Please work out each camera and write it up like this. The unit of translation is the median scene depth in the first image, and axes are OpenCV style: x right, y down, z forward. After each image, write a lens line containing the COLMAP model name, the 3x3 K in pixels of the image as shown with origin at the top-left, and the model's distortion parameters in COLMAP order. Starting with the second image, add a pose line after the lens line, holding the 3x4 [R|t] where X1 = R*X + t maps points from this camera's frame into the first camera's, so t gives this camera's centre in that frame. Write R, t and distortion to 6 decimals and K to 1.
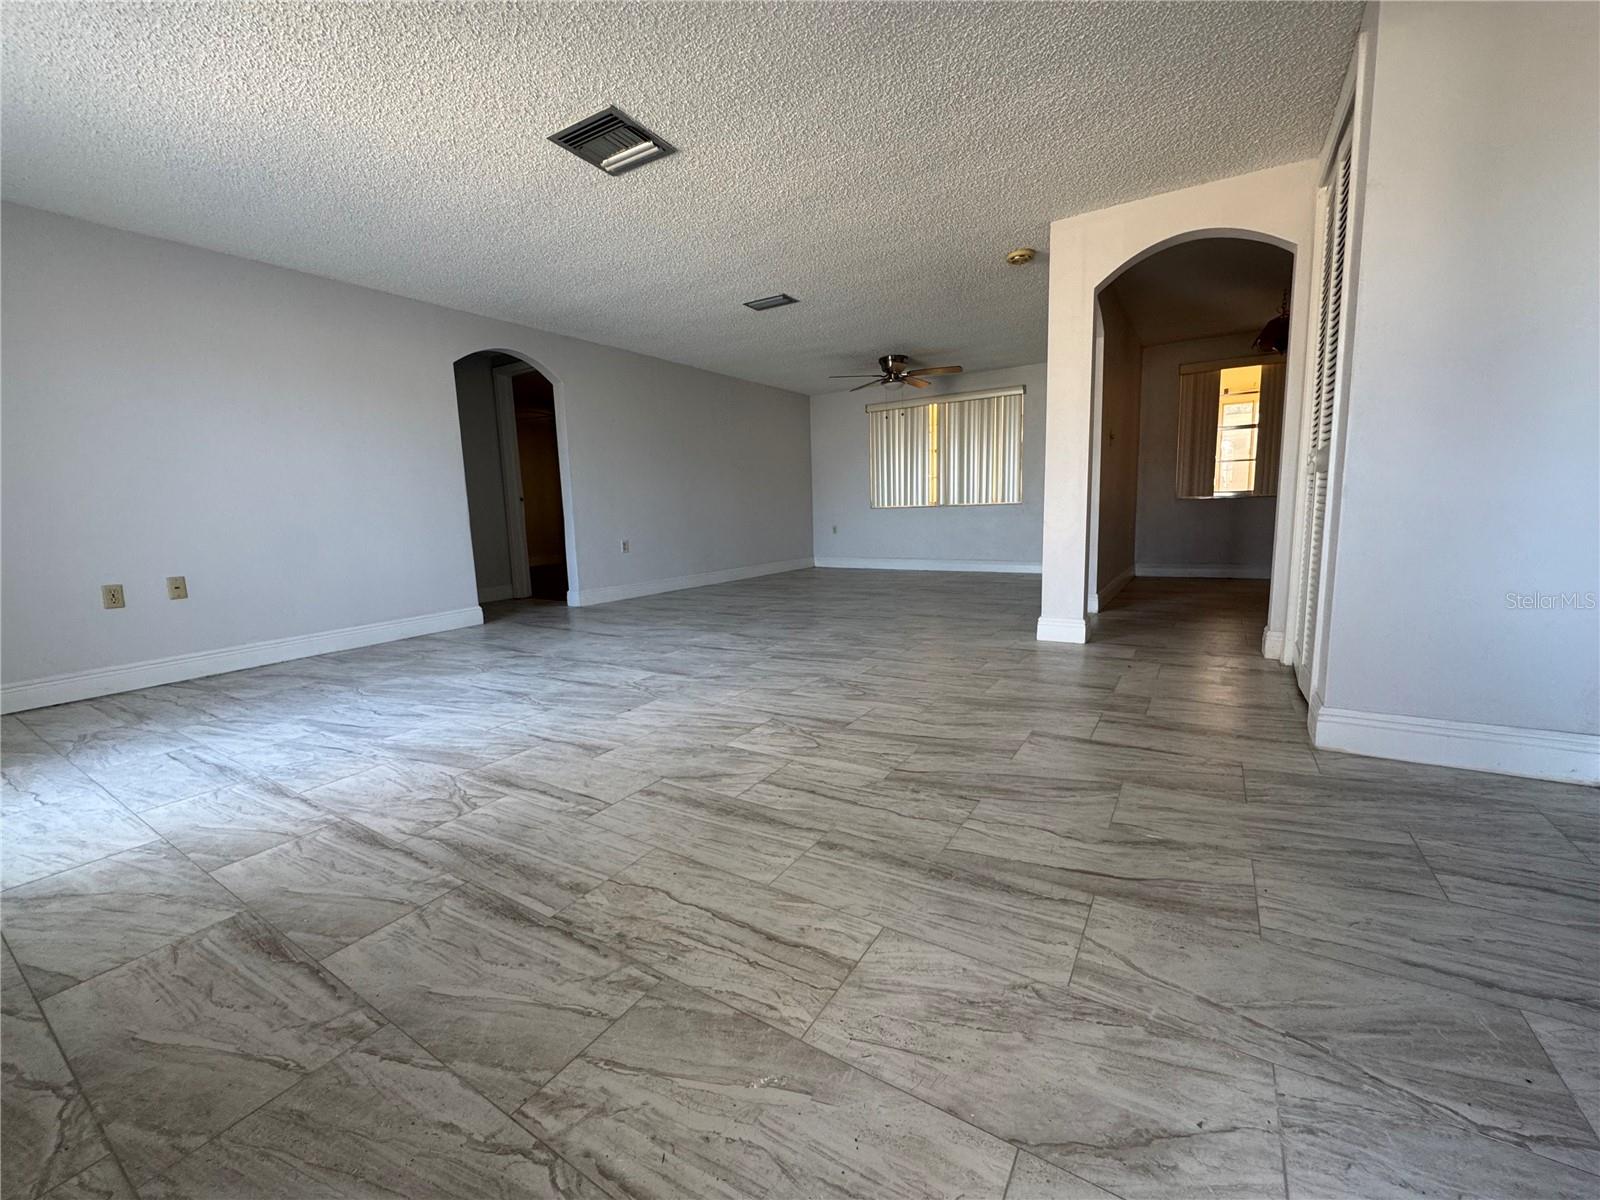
lens RADIAL K [[644.5, 0, 801.7], [0, 644.5, 598.9], [0, 0, 1]] dist [-0.007180, 0.001625]
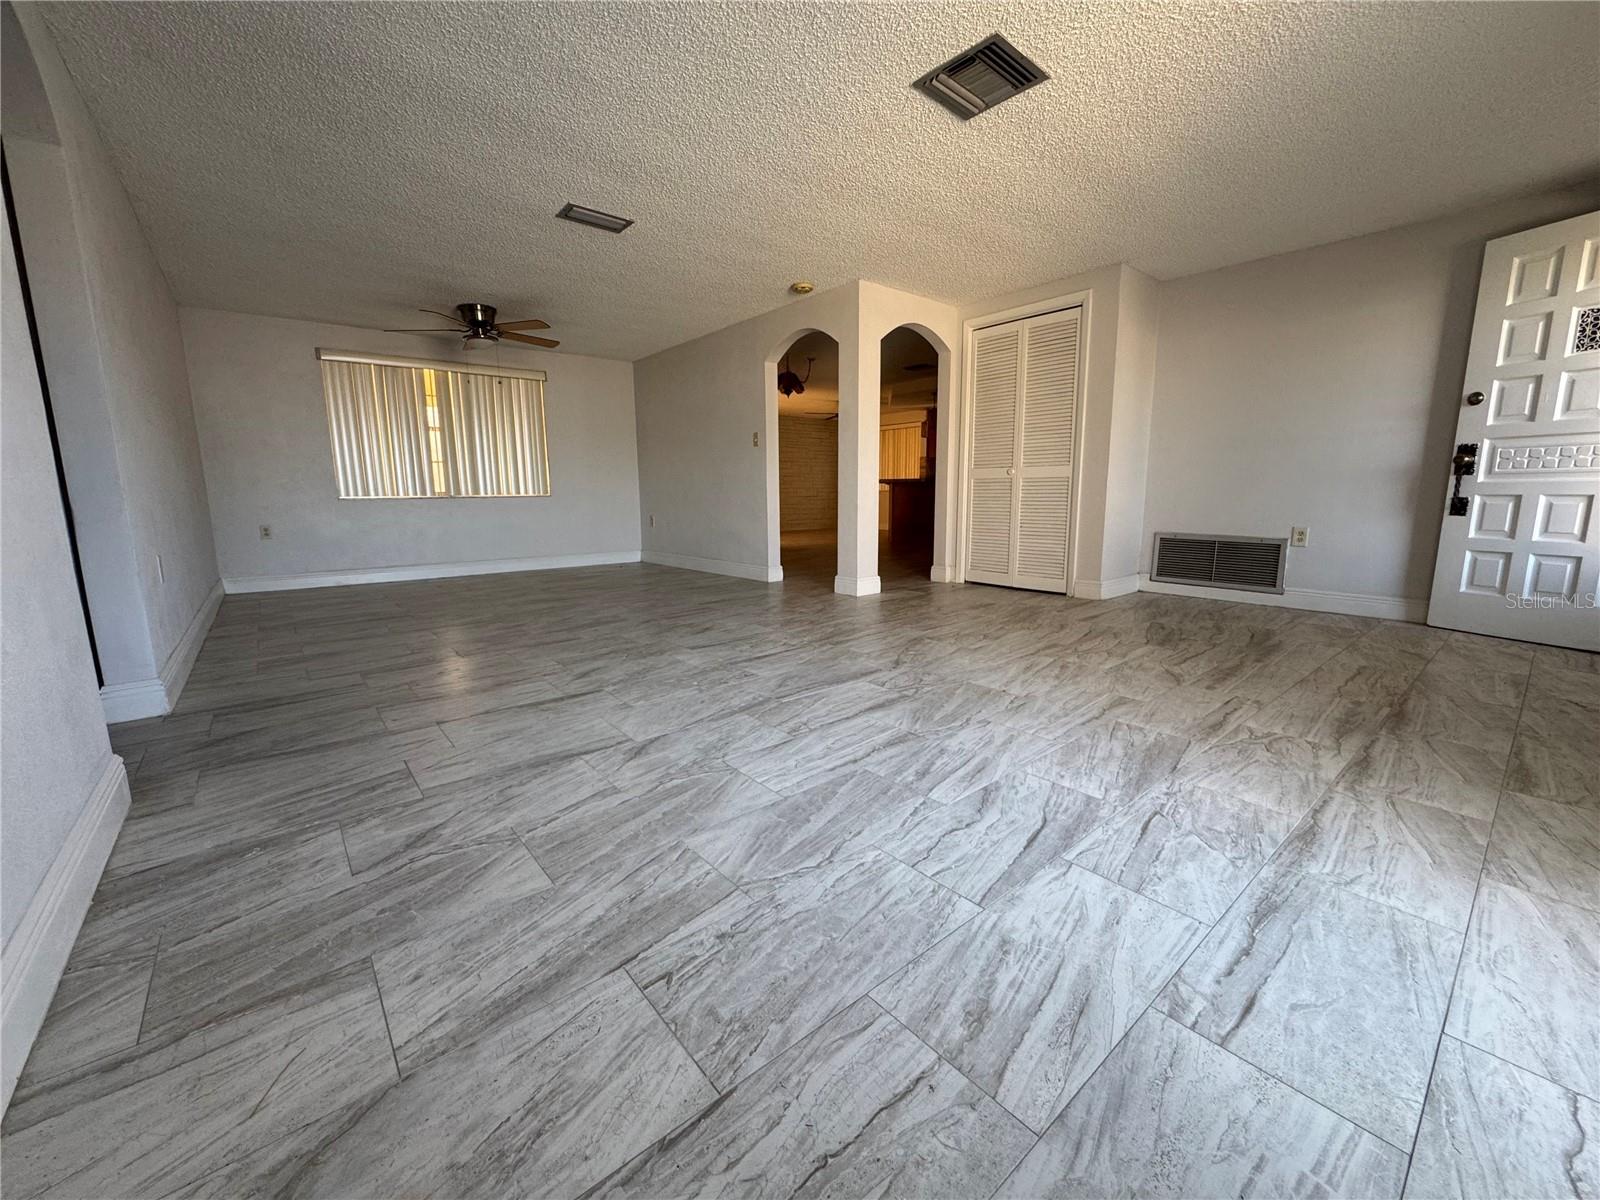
lens RADIAL K [[644.5, 0, 802.1], [0, 644.5, 592.8], [0, 0, 1]] dist [-0.007180, 0.001625]
pose [[0.301374, -0.120797, 0.945823, -1.572164], [0.134687, 0.987390, 0.083189, -0.116554], [-0.943946, 0.102319, 0.313843, 1.215211]]
